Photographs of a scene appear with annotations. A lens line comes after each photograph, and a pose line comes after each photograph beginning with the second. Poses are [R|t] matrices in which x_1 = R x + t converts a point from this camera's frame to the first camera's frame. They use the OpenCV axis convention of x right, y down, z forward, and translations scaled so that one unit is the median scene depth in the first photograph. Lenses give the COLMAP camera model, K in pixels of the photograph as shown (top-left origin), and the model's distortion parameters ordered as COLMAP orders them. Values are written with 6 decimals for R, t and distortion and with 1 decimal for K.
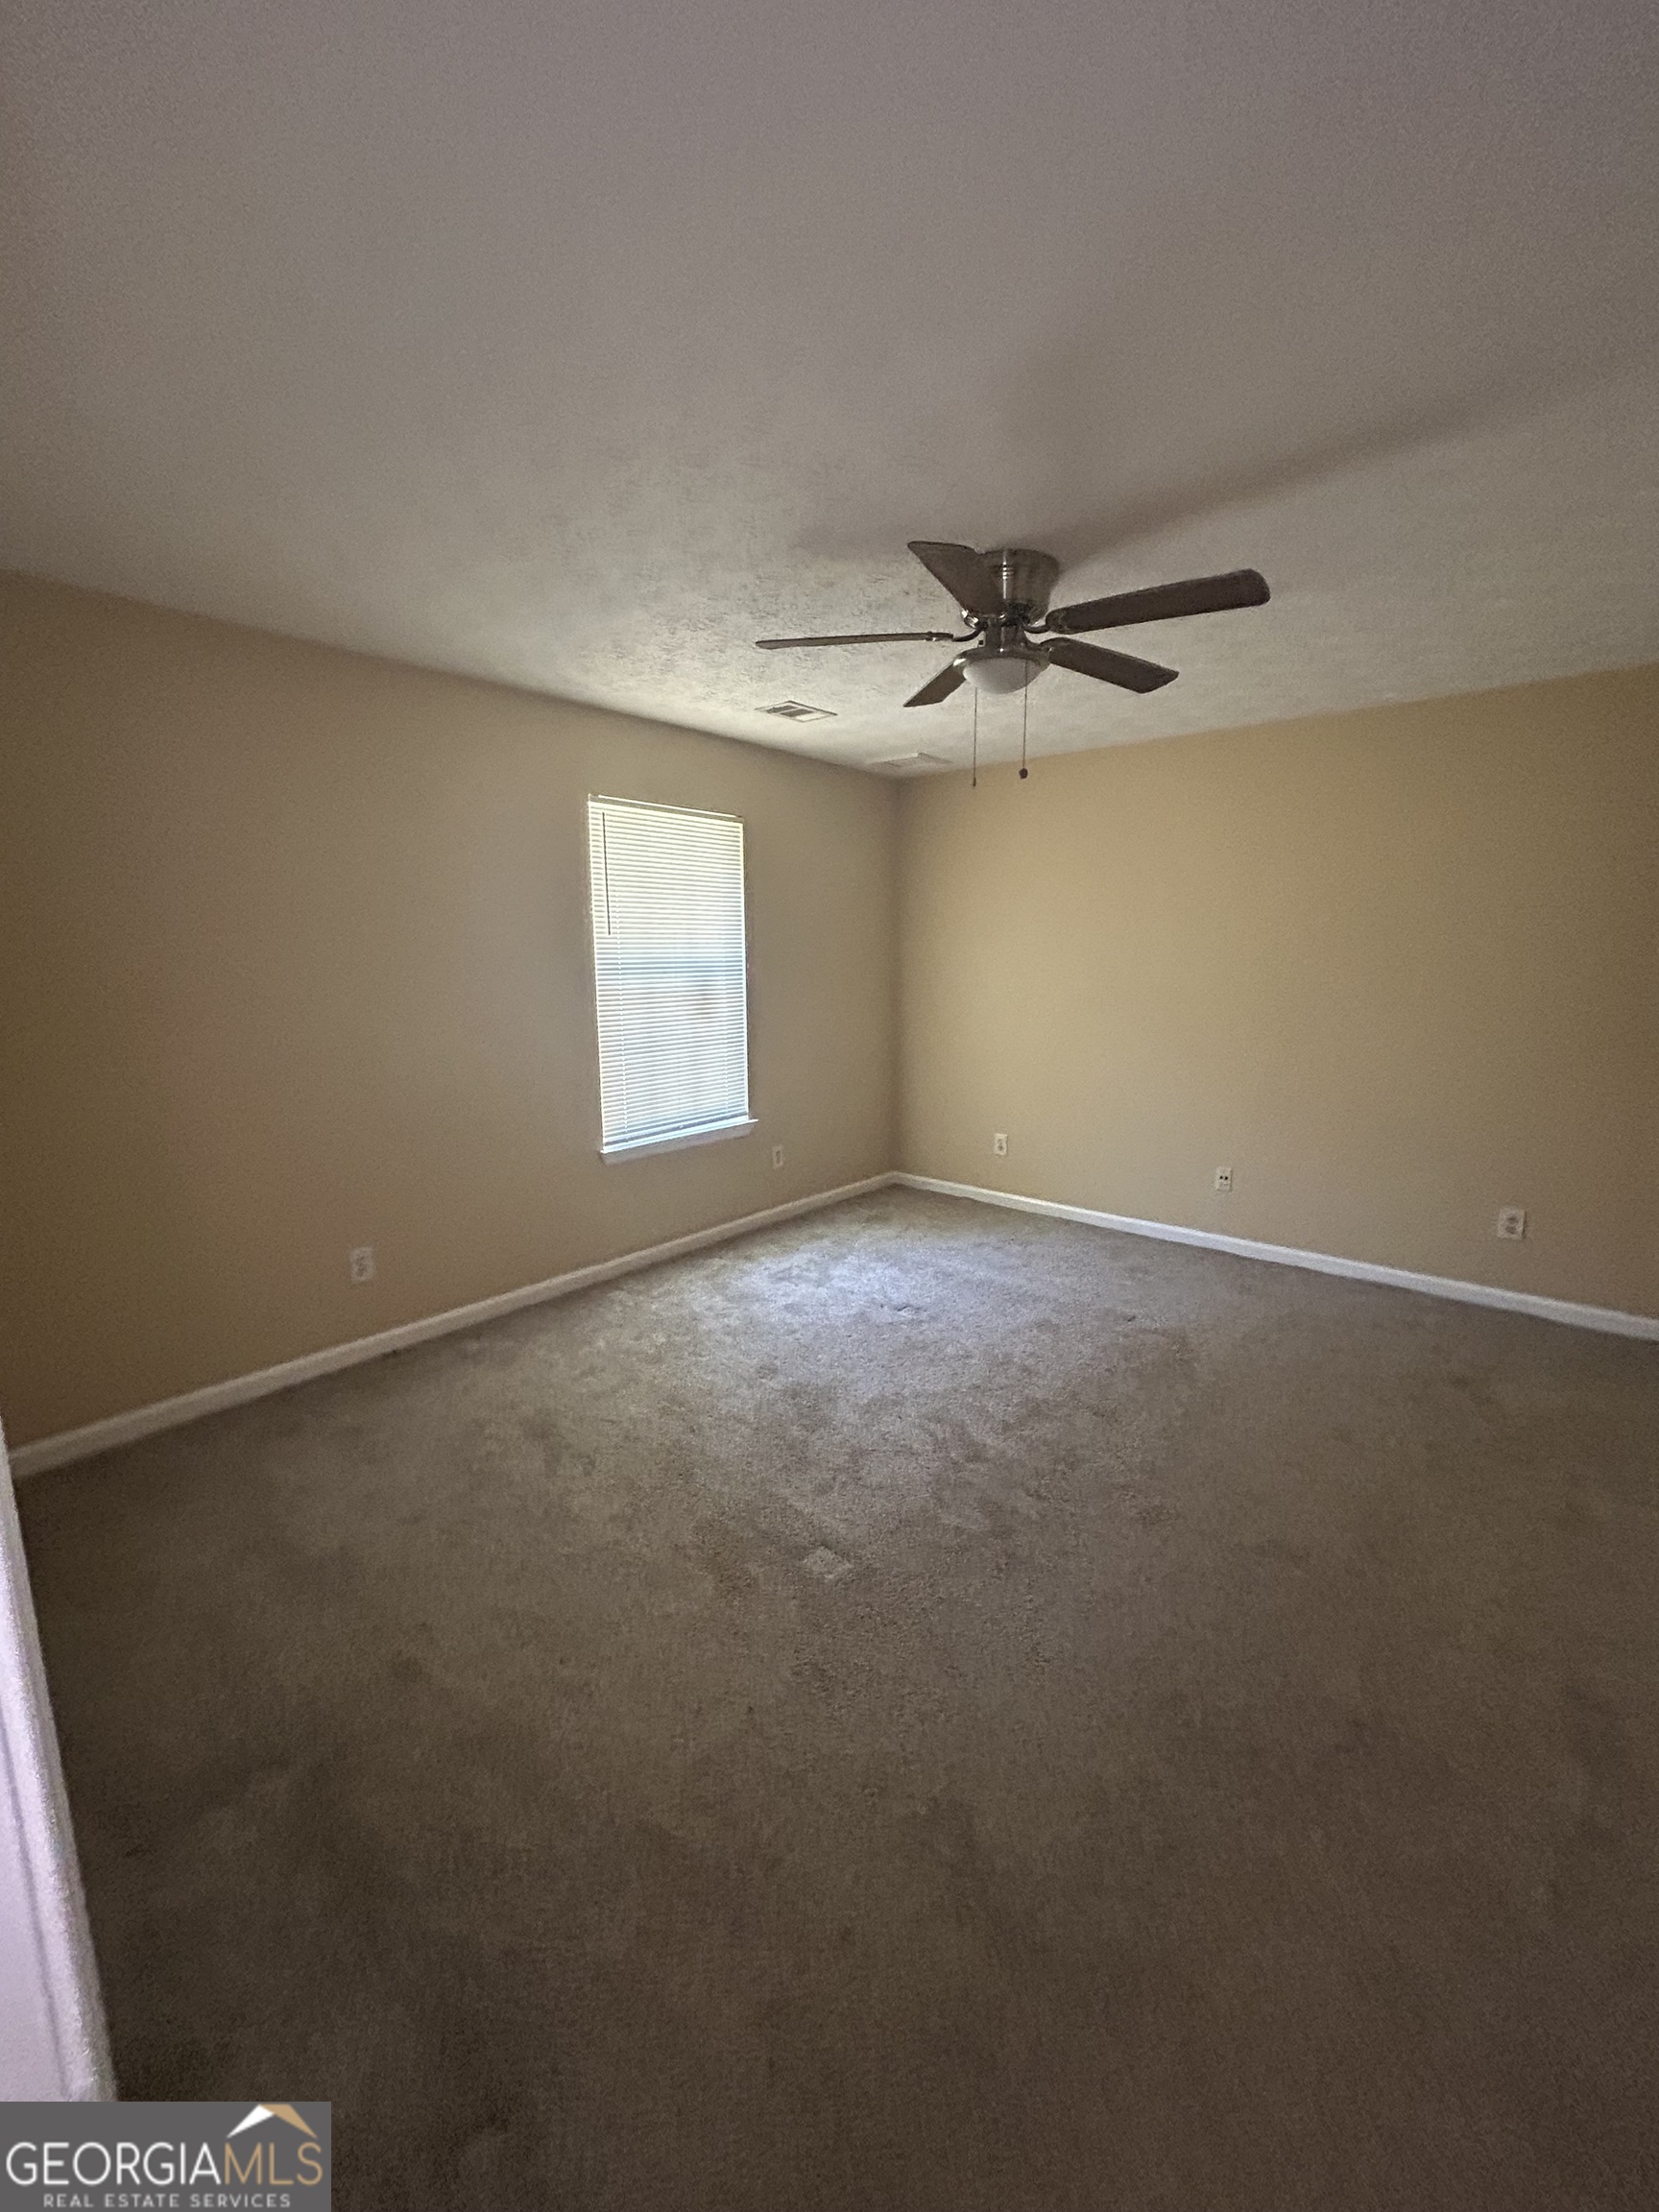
lens RADIAL K [[910.5, 0, 833.2], [0, 910.5, 1105.3], [0, 0, 1]] dist [-0.004757, 0.000892]
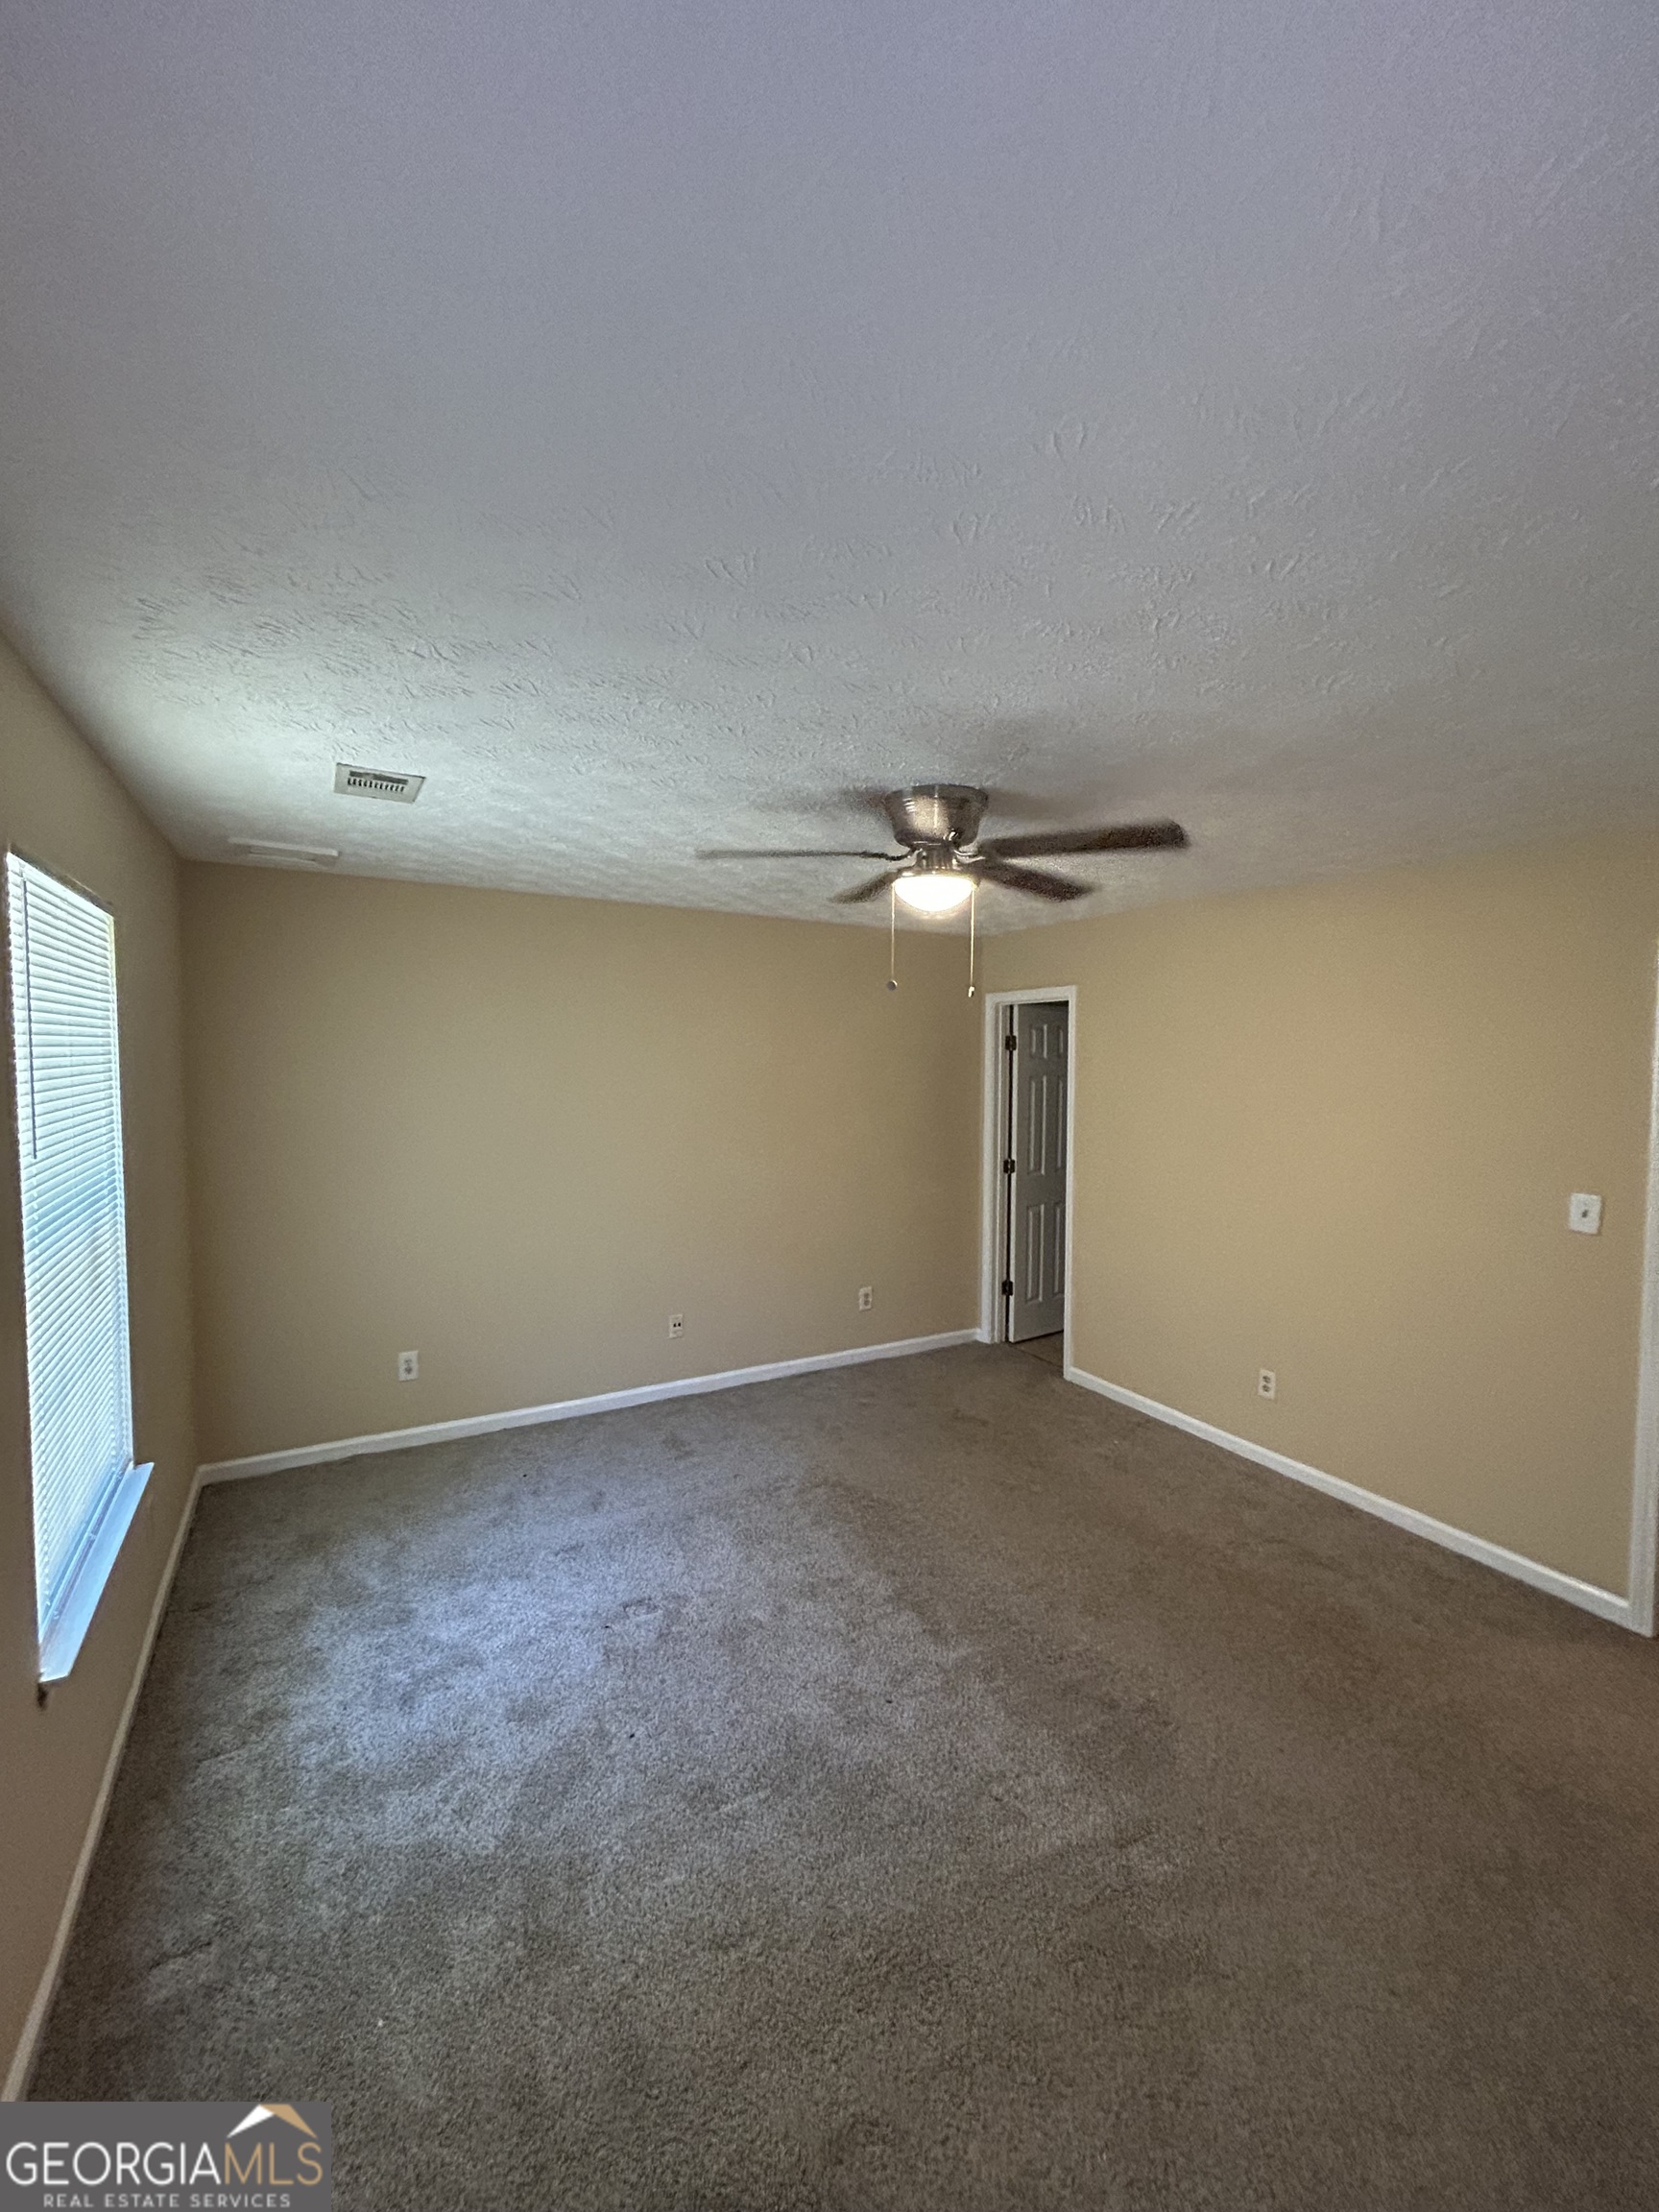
lens RADIAL K [[910.5, 0, 832.4], [0, 910.5, 1104.6], [0, 0, 1]] dist [-0.004757, 0.000892]
pose [[0.315202, -0.043367, 0.948033, -0.514699], [0.141348, 0.989959, -0.001710, -0.150218], [-0.938439, 0.134541, 0.318167, 0.510644]]
